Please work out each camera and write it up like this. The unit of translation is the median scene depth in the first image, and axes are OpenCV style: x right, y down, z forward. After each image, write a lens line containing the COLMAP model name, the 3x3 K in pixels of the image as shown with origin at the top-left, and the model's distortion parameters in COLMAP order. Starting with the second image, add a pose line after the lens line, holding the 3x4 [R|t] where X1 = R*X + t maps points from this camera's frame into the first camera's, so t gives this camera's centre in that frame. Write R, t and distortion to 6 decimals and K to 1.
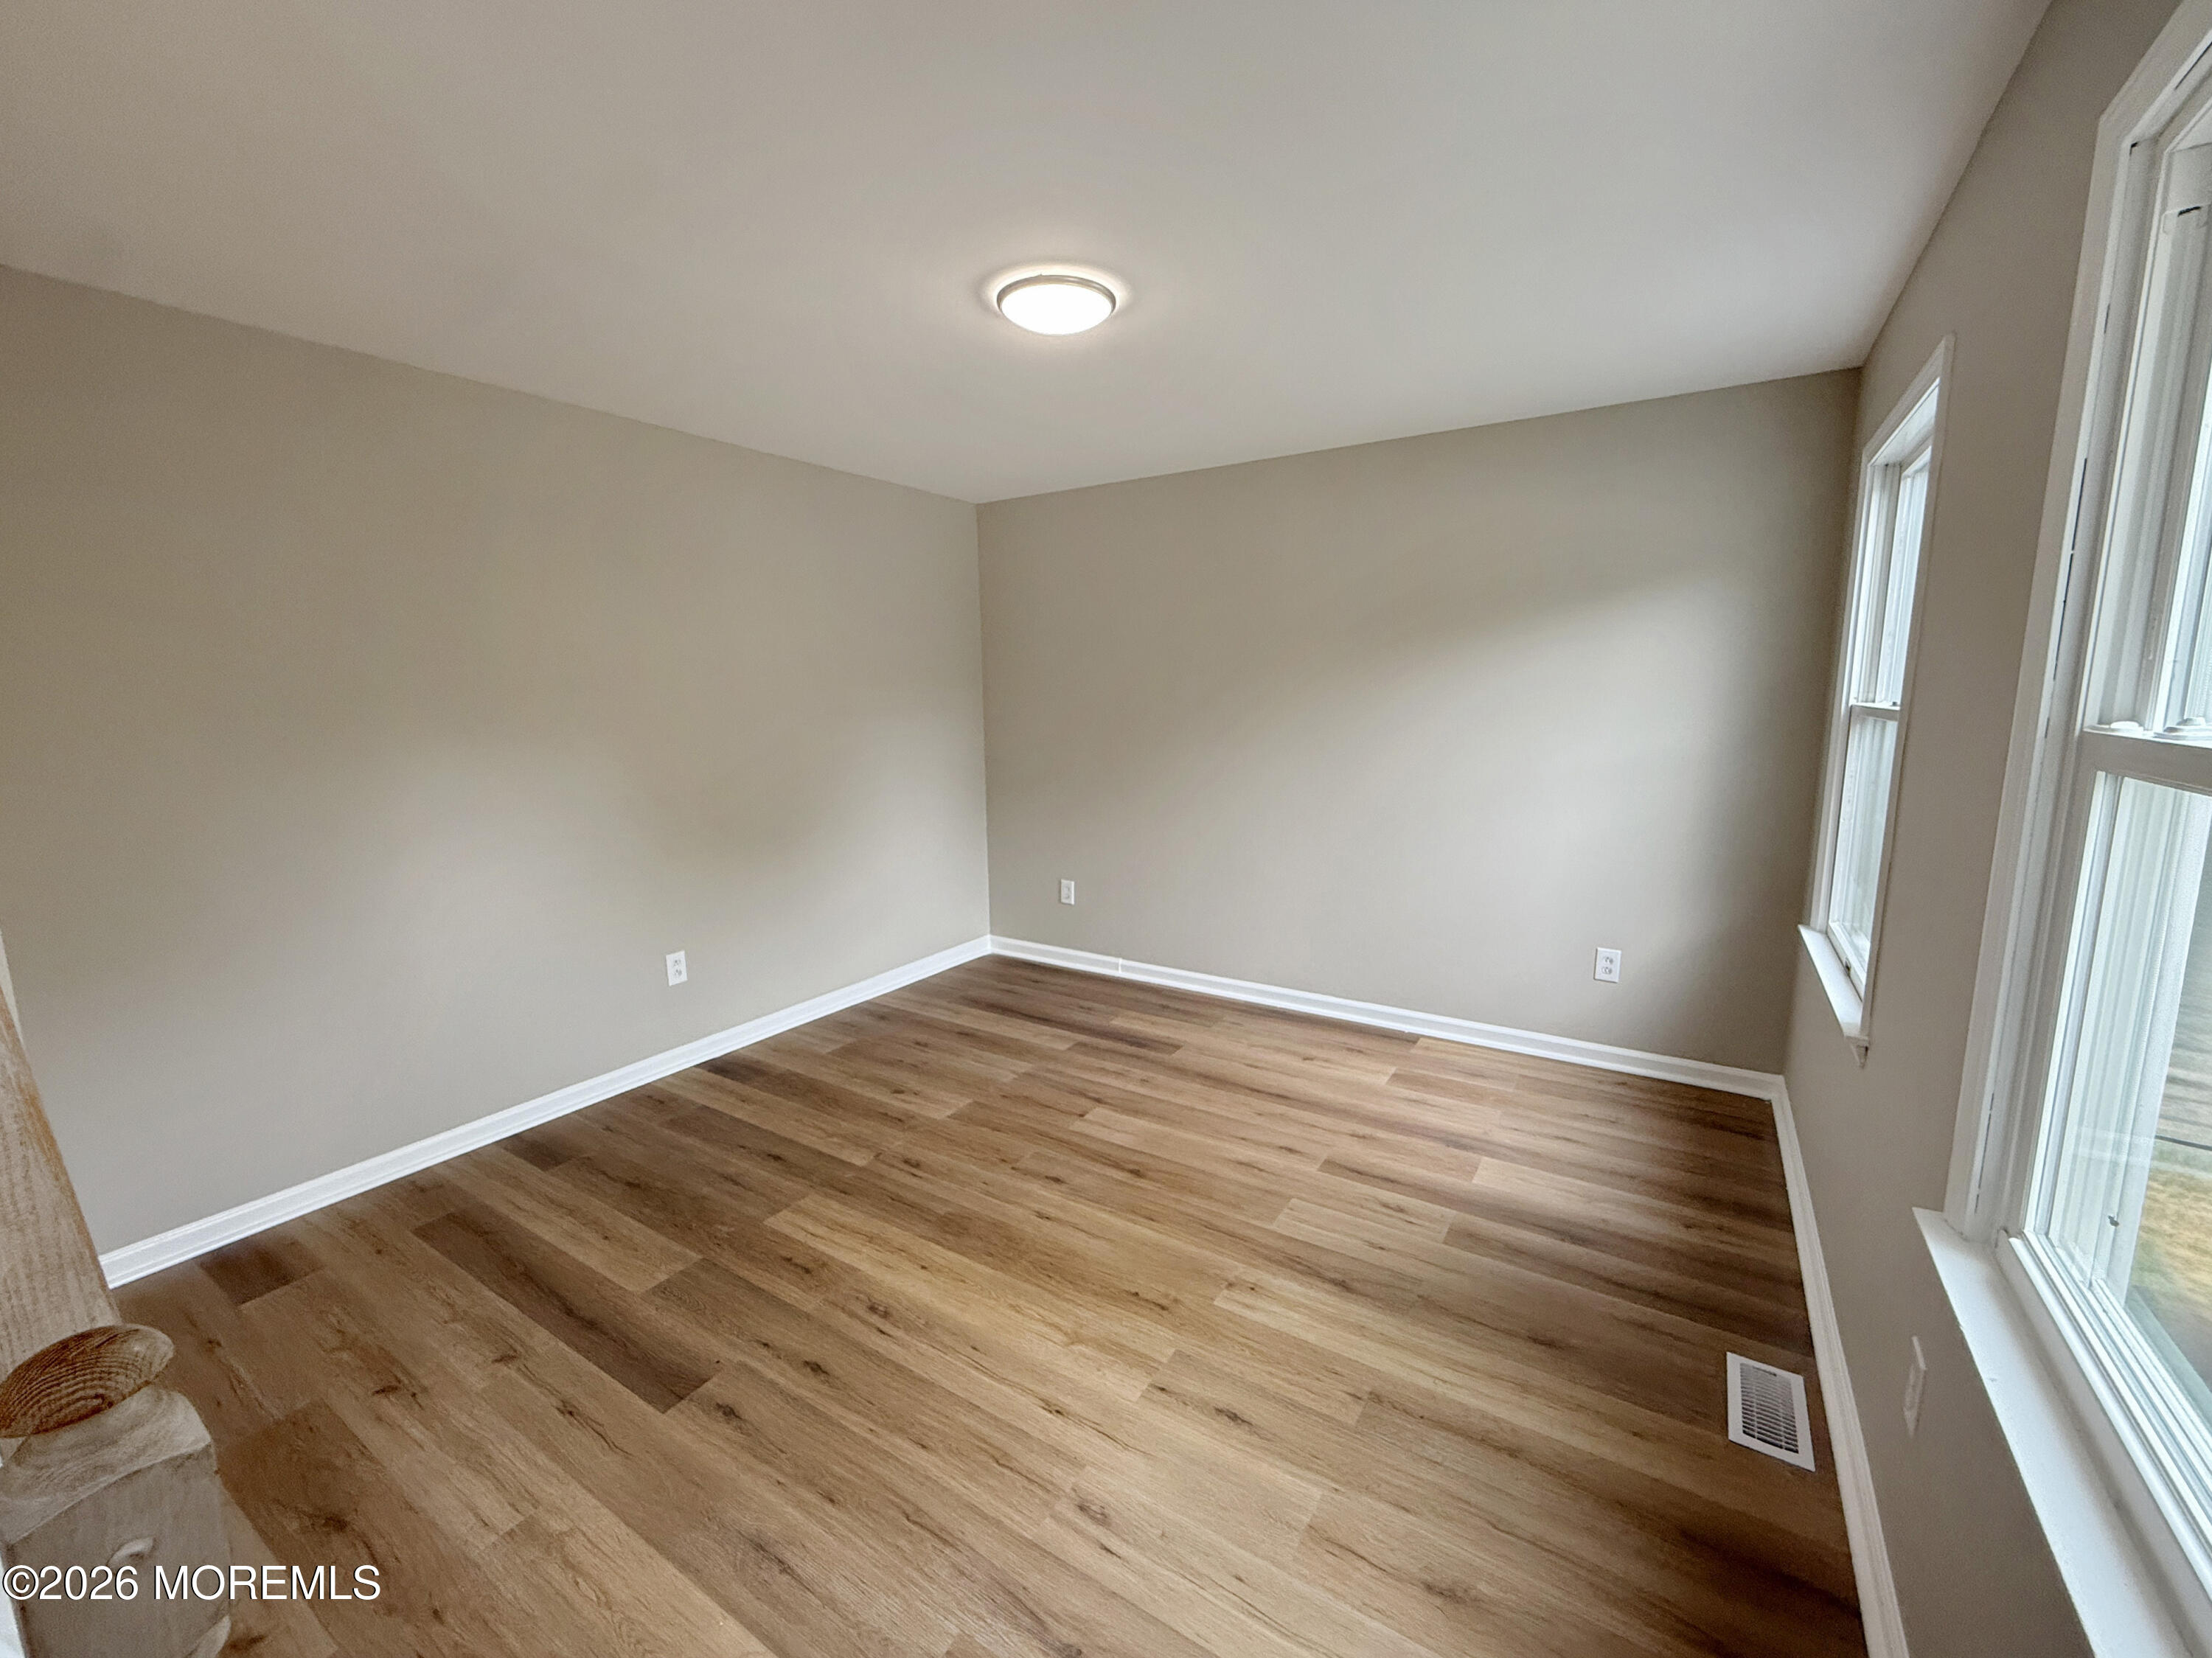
lens RADIAL K [[909.9, 0, 1095.3], [0, 909.9, 832.7], [0, 0, 1]] dist [-0.000758, -0.000336]
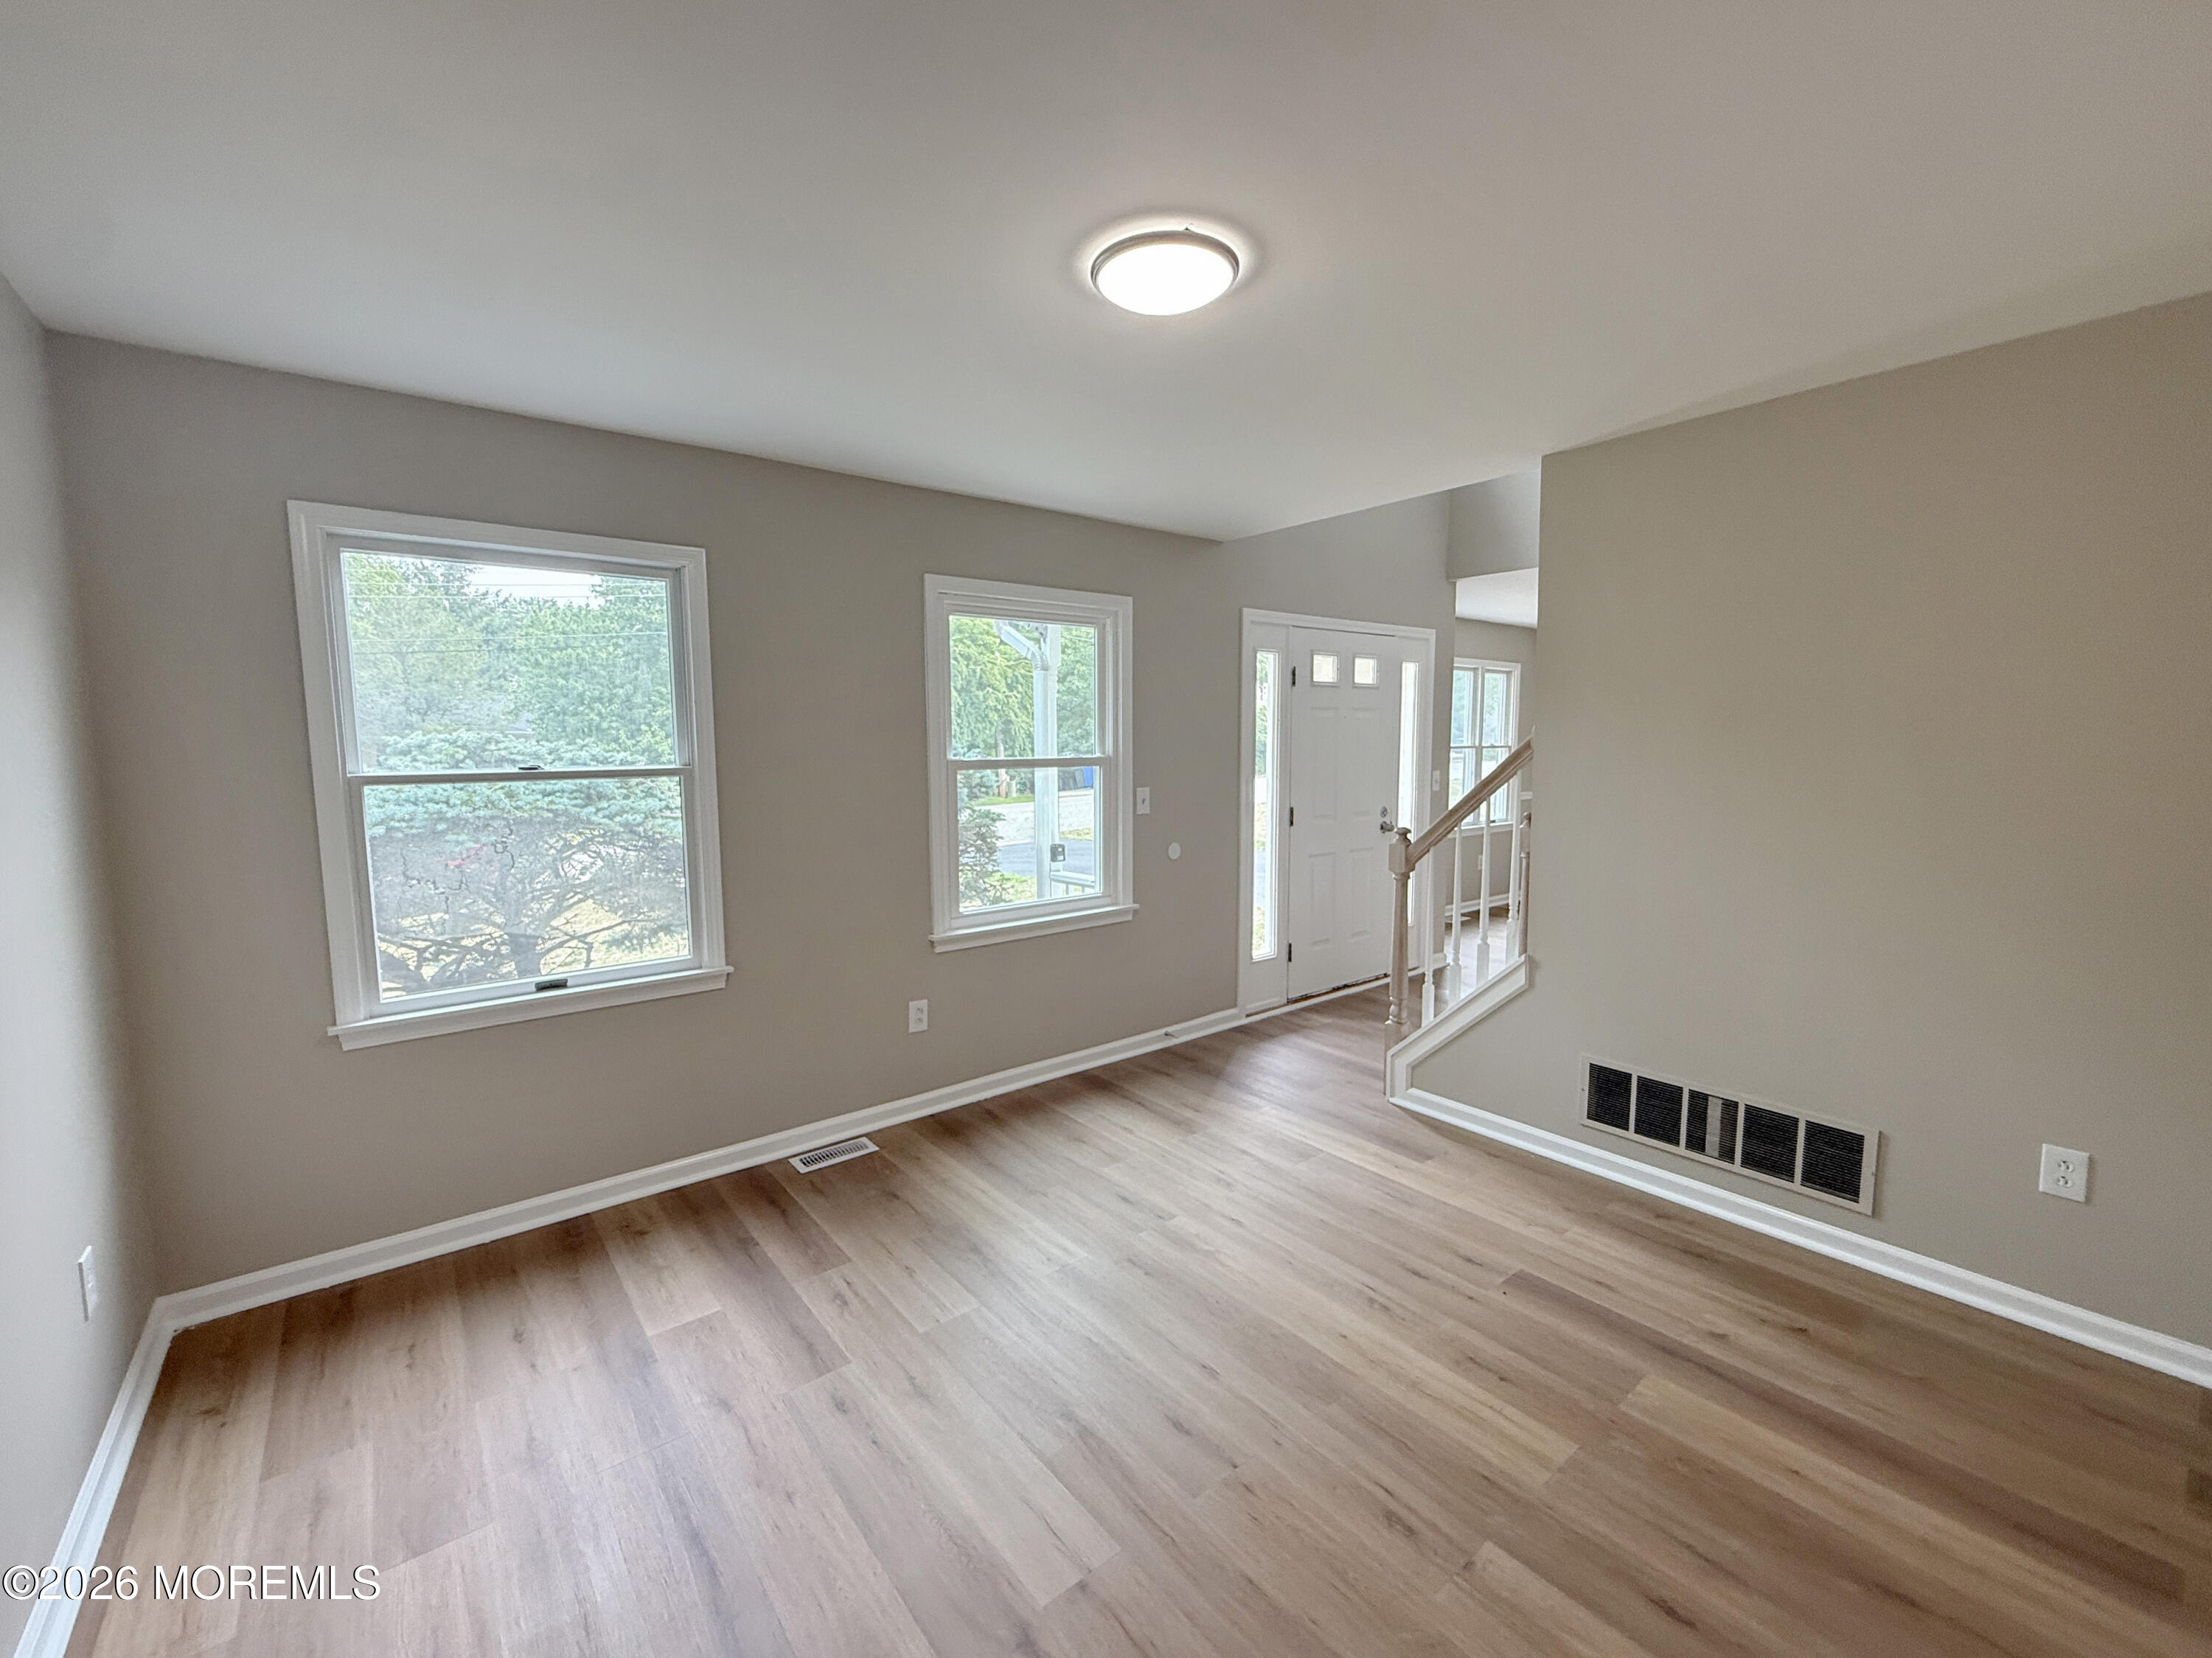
lens RADIAL K [[909.9, 0, 1095.3], [0, 909.9, 832.7], [0, 0, 1]] dist [-0.000758, -0.000336]
pose [[-0.946381, -0.012646, 0.322805, -0.232903], [0.069341, 0.967993, 0.241210, -0.280728], [-0.315523, 0.250660, -0.915213, 1.755825]]
